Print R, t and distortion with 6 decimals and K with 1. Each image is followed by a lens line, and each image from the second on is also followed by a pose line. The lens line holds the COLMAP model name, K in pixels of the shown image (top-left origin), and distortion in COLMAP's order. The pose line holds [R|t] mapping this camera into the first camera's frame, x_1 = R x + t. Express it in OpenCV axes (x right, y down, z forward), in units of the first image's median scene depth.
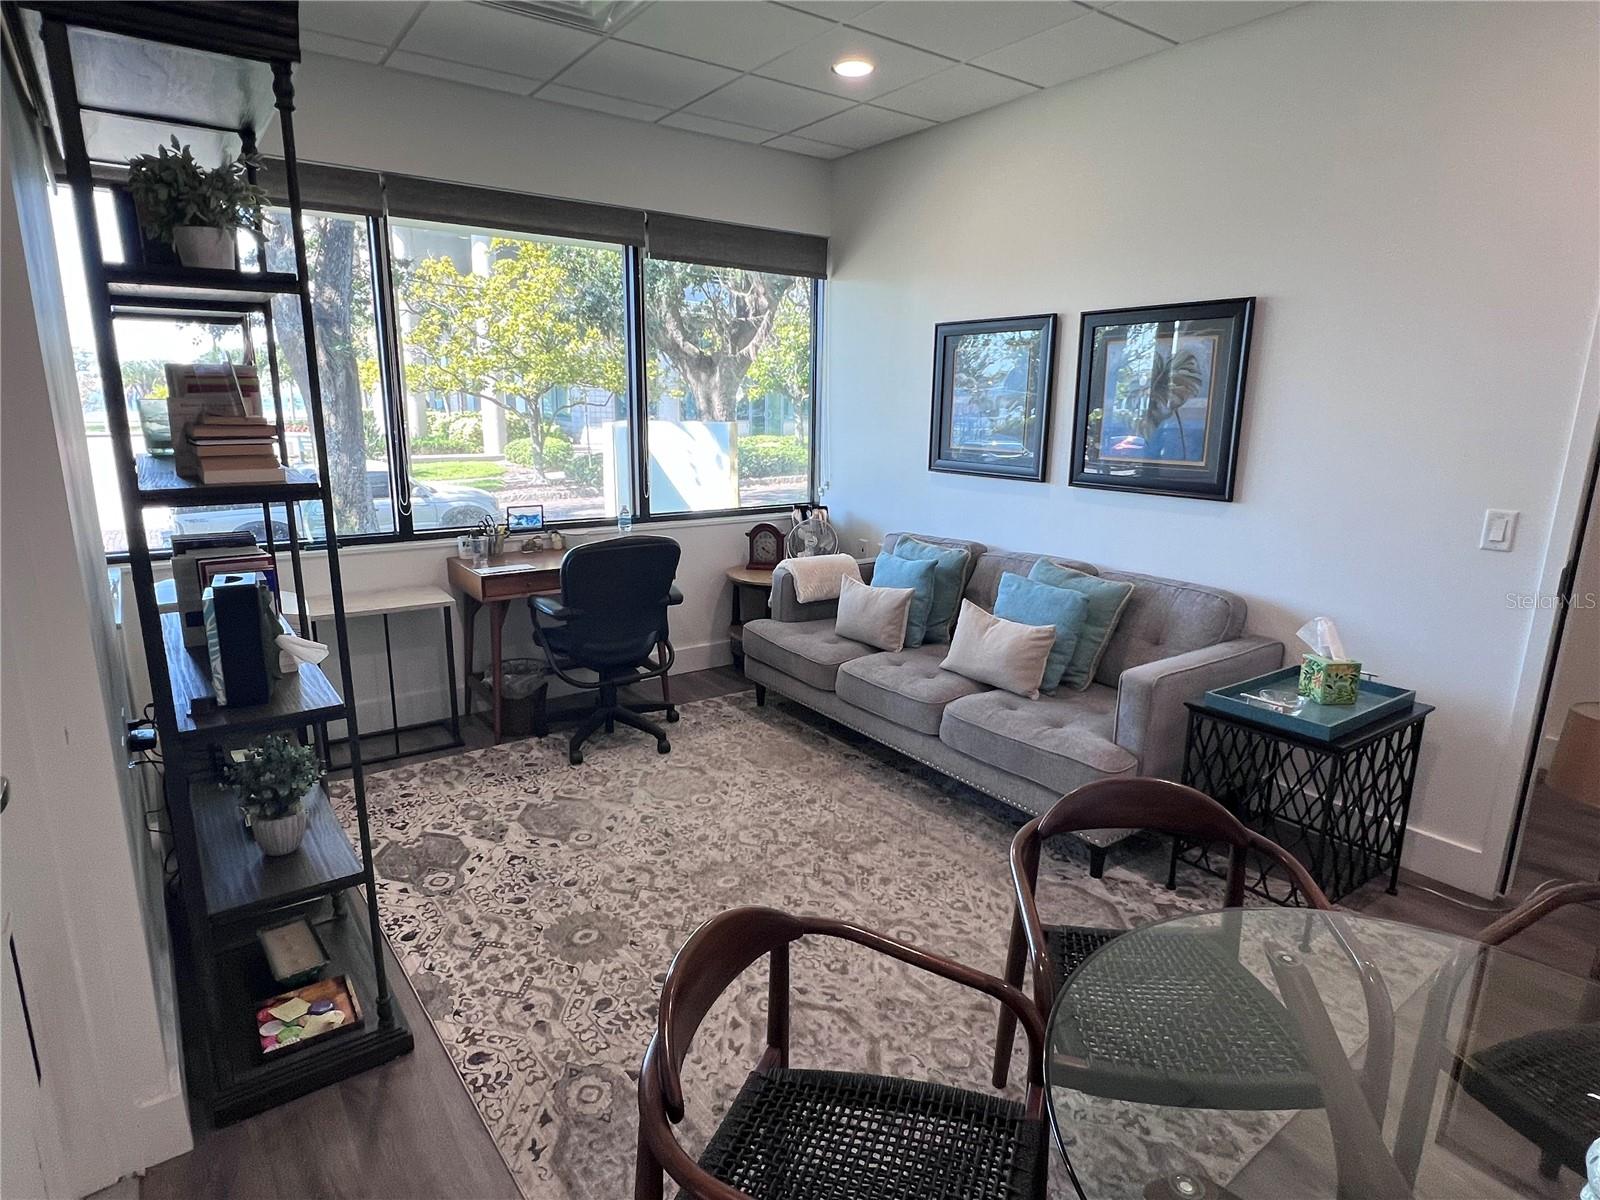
lens RADIAL K [[890.6, 0, 800.0], [0, 890.6, 600.0], [0, 0, 1]] dist [-0.002231, -0.000376]
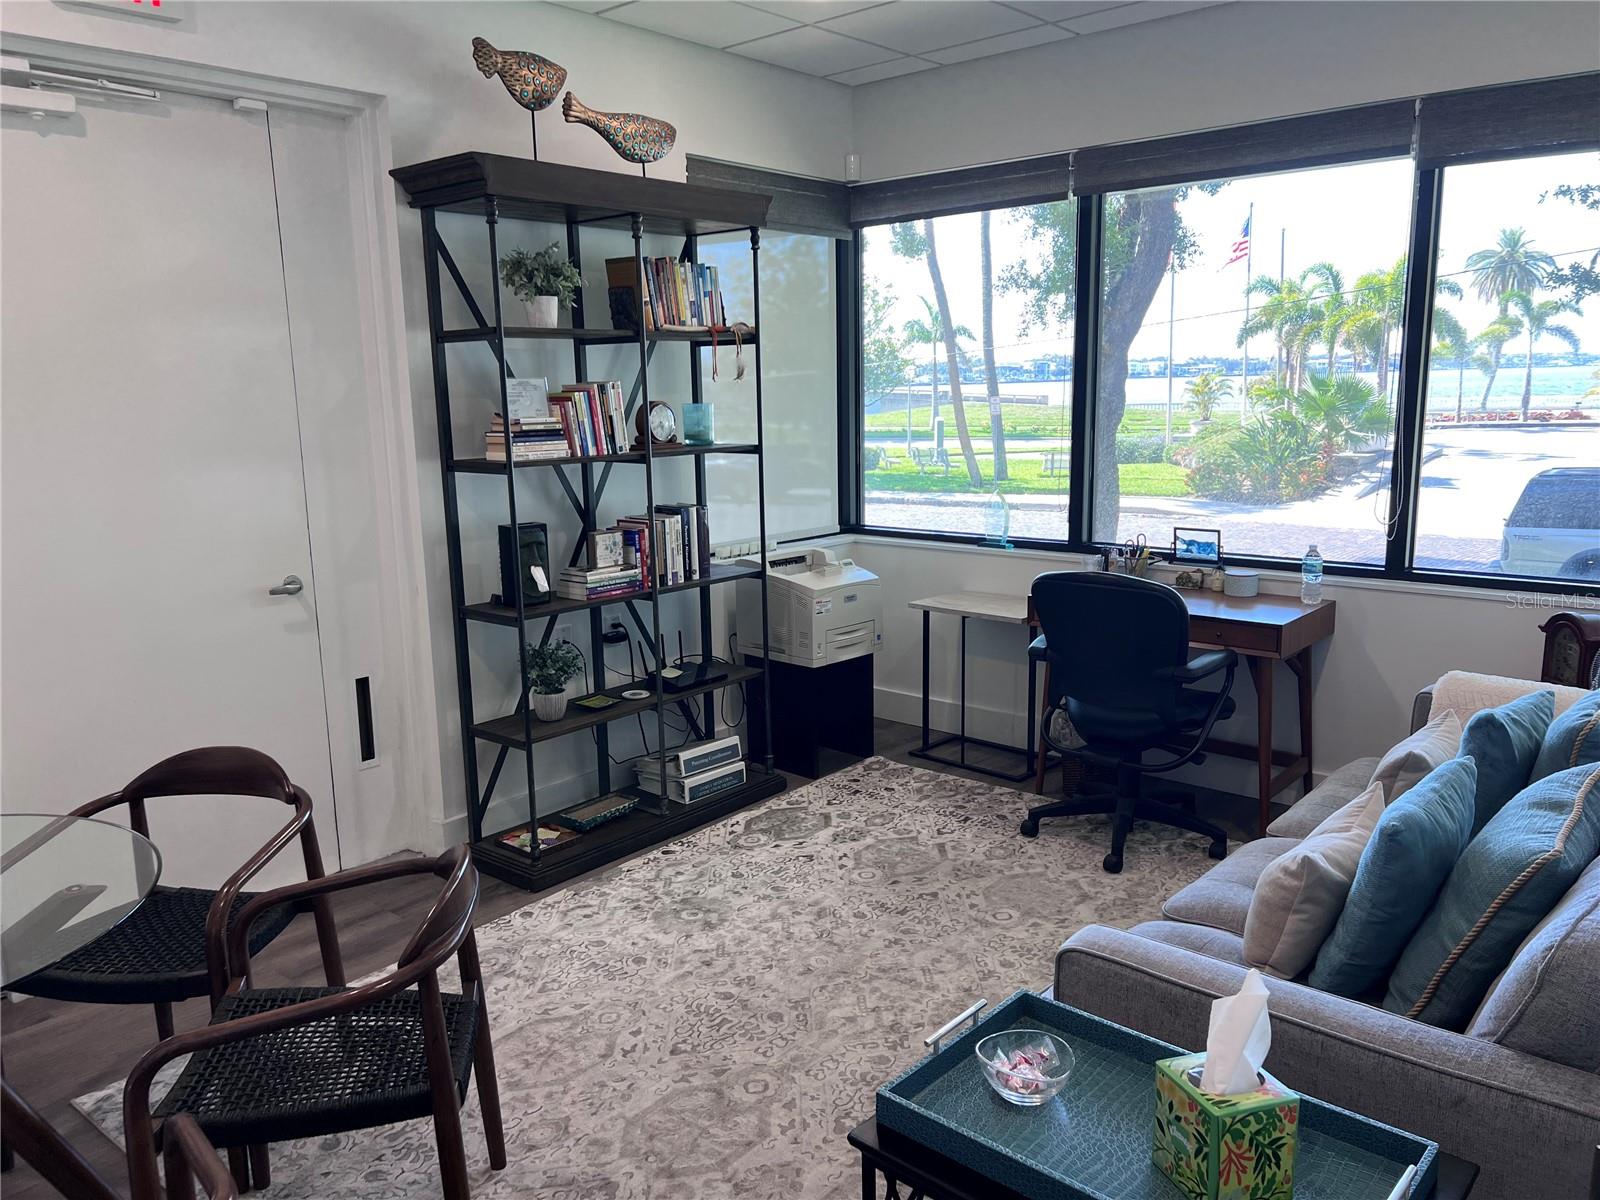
lens RADIAL K [[1217.4, 0, 800.0], [0, 1217.4, 600.0], [0, 0, 1]] dist [0.005266, 0.000963]
pose [[0.219794, 0.158189, -0.962635, 0.771985], [-0.203879, 0.972424, 0.113246, -0.114428], [0.954004, 0.171370, 0.245984, 0.504483]]
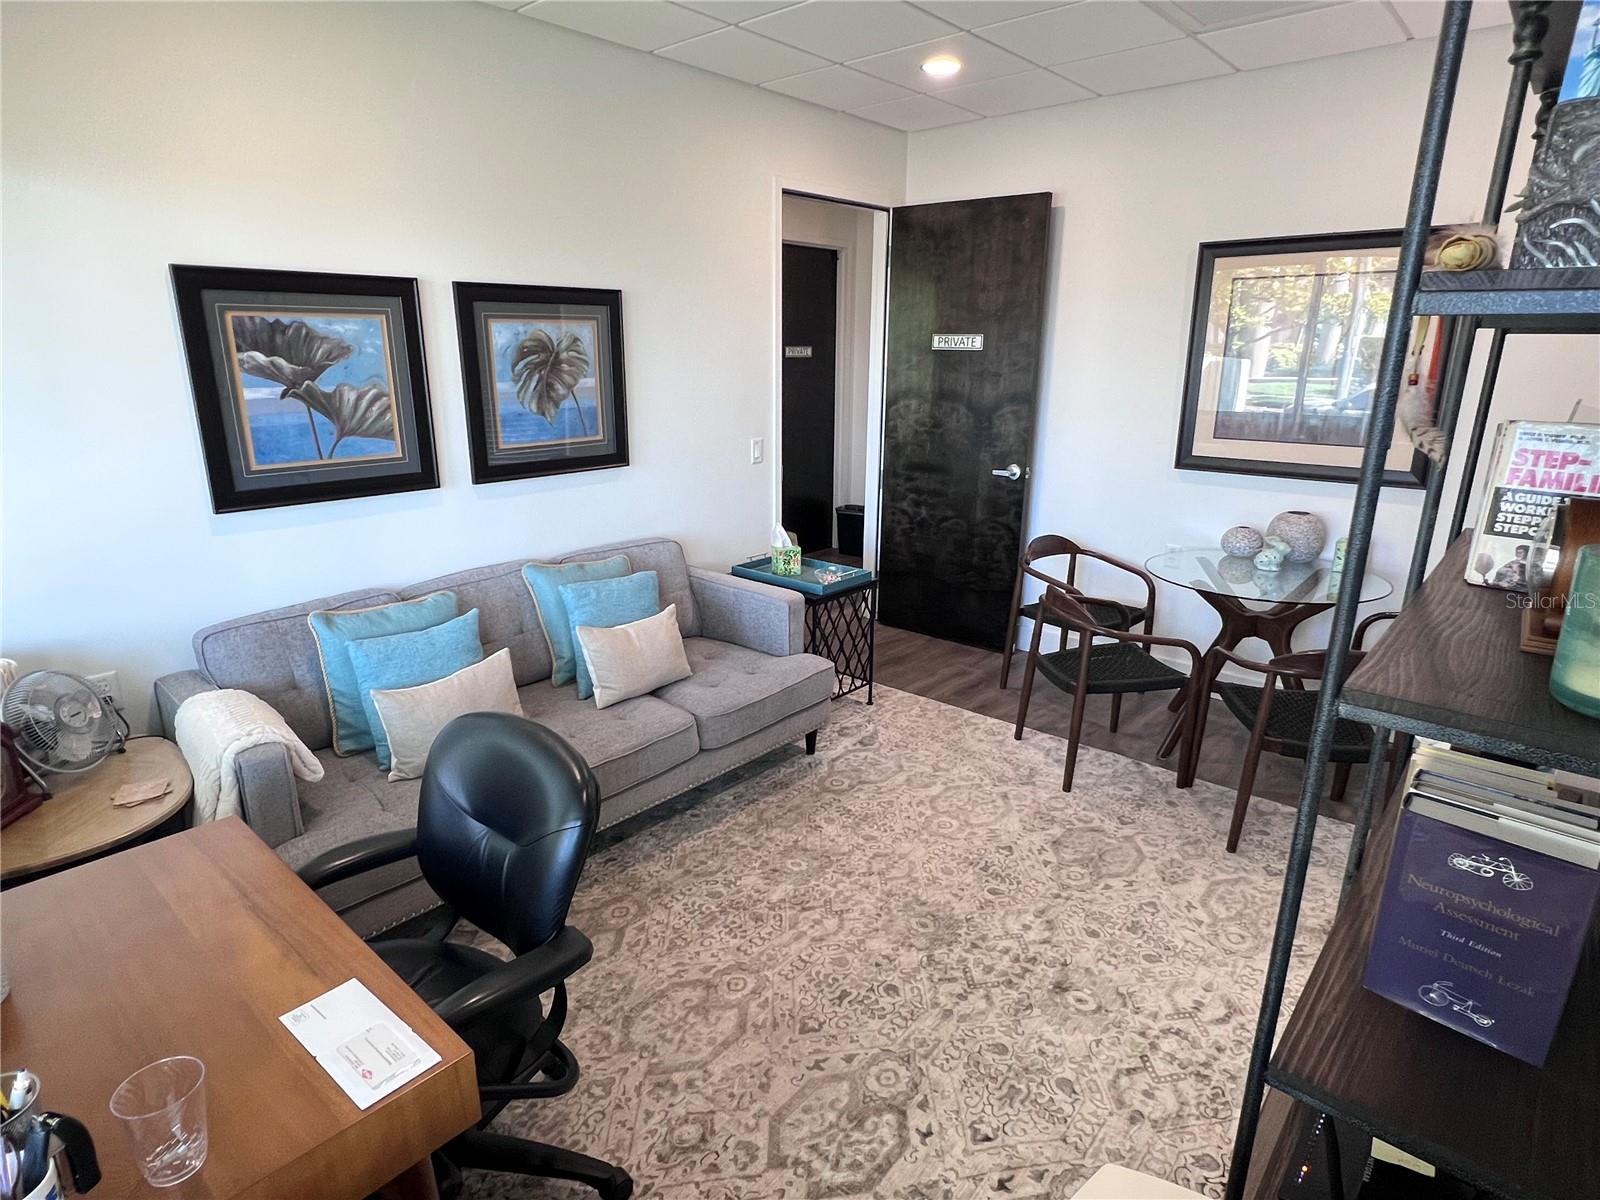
lens RADIAL K [[890.6, 0, 800.0], [0, 890.6, 600.0], [0, 0, 1]] dist [-0.002231, -0.000376]
pose [[-0.218236, -0.277728, 0.935543, -0.654586], [0.212731, 0.922058, 0.323349, -0.255979], [-0.952428, 0.269586, -0.142144, 0.919456]]
